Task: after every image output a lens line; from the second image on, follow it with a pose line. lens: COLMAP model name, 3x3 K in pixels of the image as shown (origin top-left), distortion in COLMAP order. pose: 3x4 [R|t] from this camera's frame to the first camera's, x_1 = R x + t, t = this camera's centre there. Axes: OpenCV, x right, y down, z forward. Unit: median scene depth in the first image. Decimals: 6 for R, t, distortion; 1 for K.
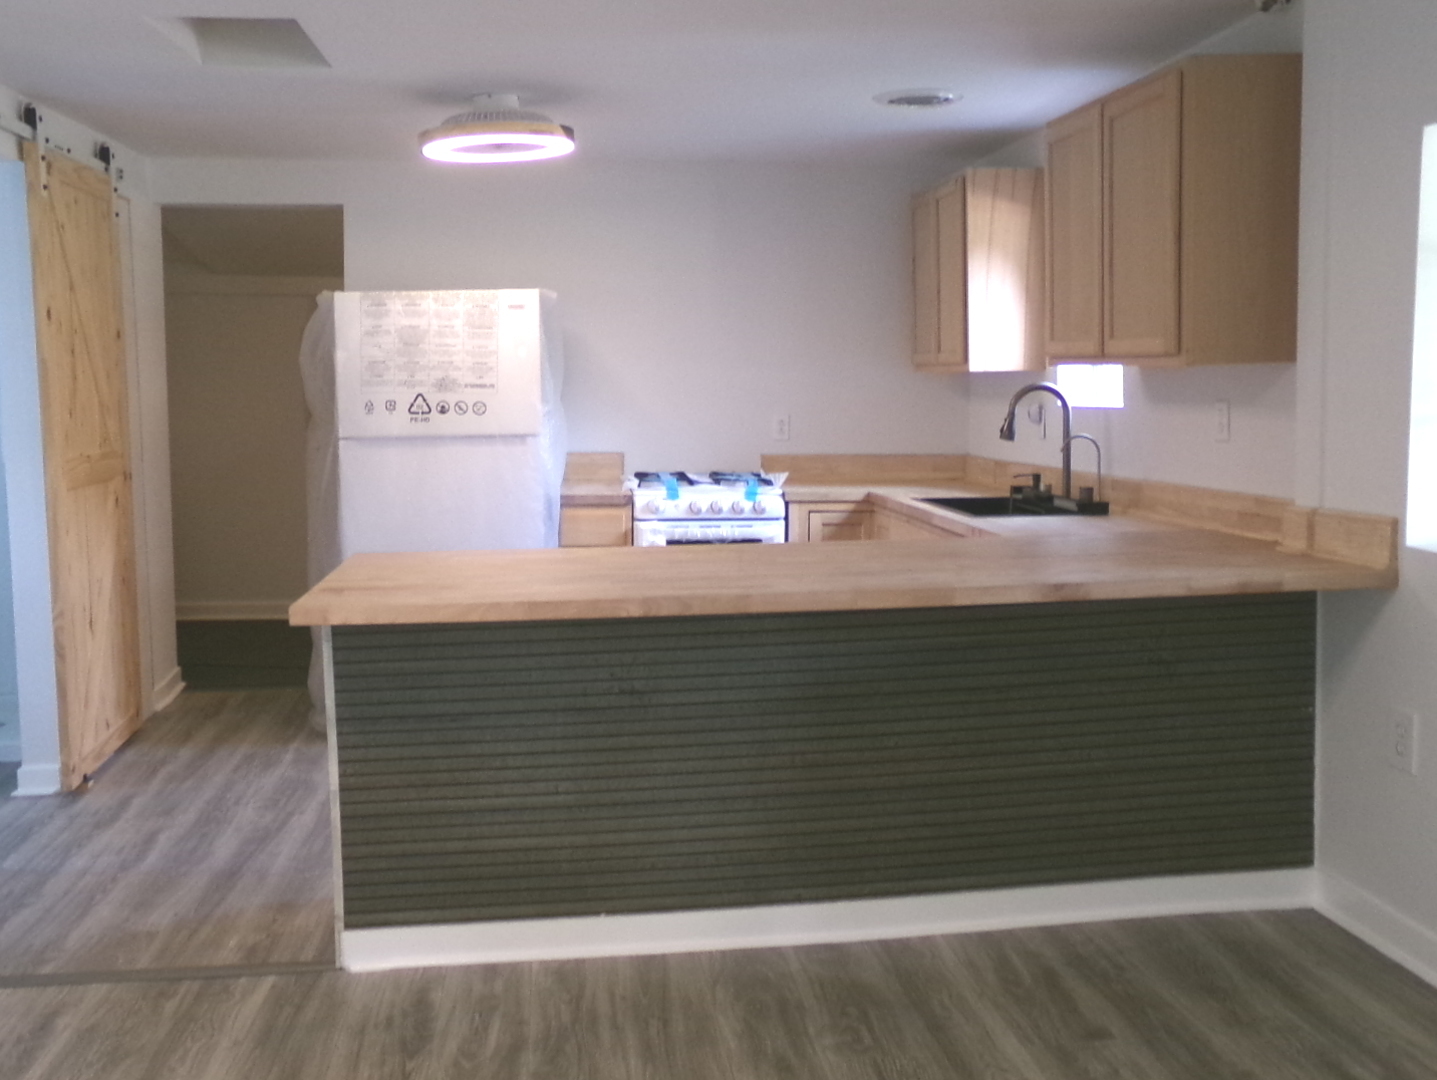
lens RADIAL K [[1339.5, 0, 718.5], [0, 1339.5, 540.0], [0, 0, 1]] dist [0.006252, -0.002160]
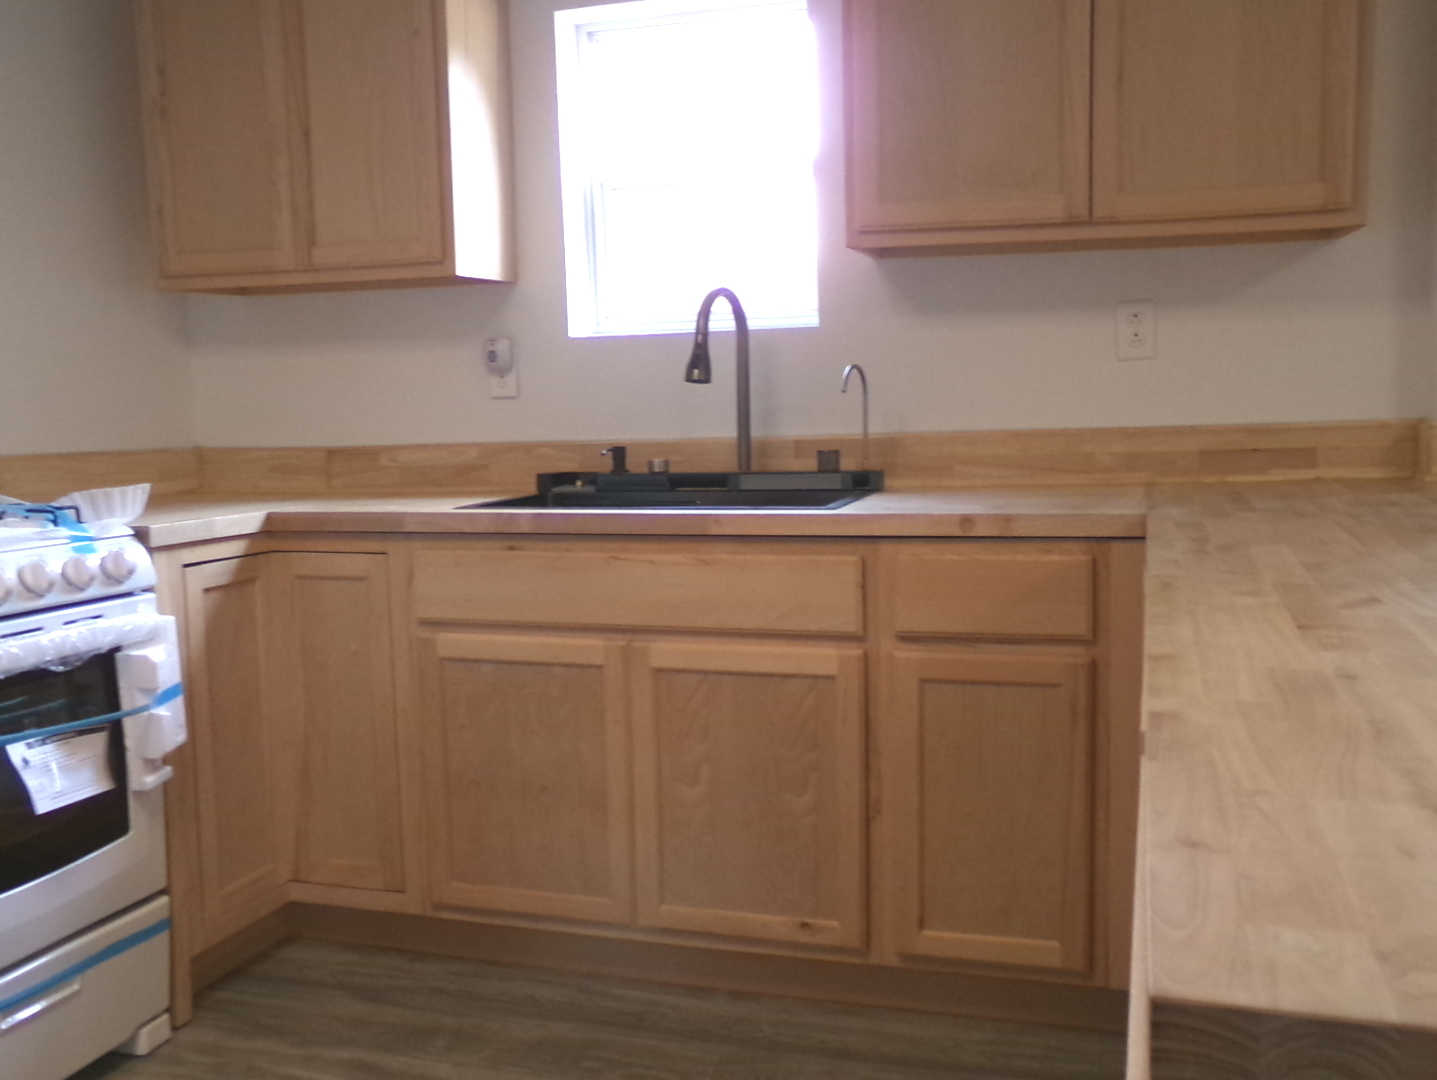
lens RADIAL K [[1339.5, 0, 718.5], [0, 1339.5, 540.0], [0, 0, 1]] dist [0.006252, -0.002160]
pose [[0.411904, -0.104545, 0.905210, -0.273752], [0.126764, 0.990312, 0.056691, -0.033108], [-0.902367, 0.091397, 0.421165, 0.640907]]
